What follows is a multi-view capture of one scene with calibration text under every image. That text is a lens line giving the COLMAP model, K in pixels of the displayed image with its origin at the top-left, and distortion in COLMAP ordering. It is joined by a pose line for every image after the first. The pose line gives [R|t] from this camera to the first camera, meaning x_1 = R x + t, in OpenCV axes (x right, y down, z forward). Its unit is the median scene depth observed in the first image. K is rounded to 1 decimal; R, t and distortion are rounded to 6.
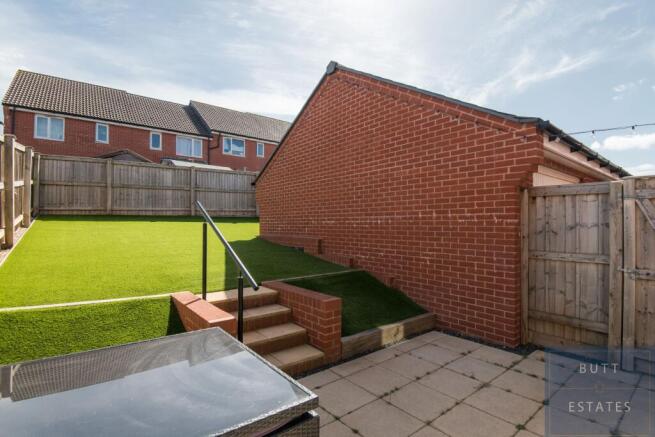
lens RADIAL K [[319.8, 0, 327.5], [0, 319.8, 218.5], [0, 0, 1]] dist [-0.040597, -0.000604]
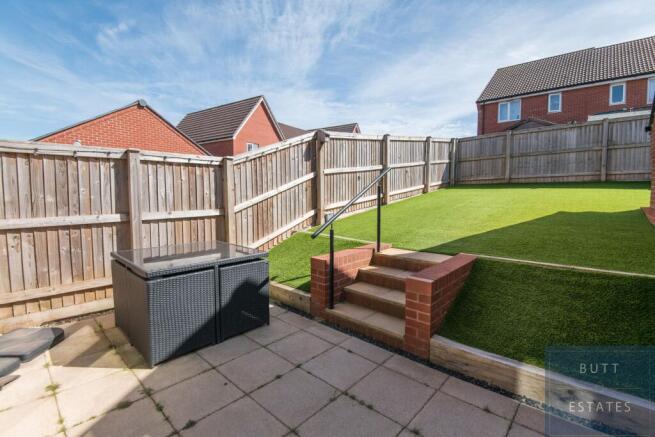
lens RADIAL K [[306.0, 0, 329.0], [0, 306.0, 207.7], [0, 0, 1]] dist [-0.034317, -0.000189]
pose [[0.153713, 0.045587, -0.987063, 0.228645], [0.015652, 0.998698, 0.048562, 0.012078], [0.987991, -0.022914, 0.152800, 0.213005]]
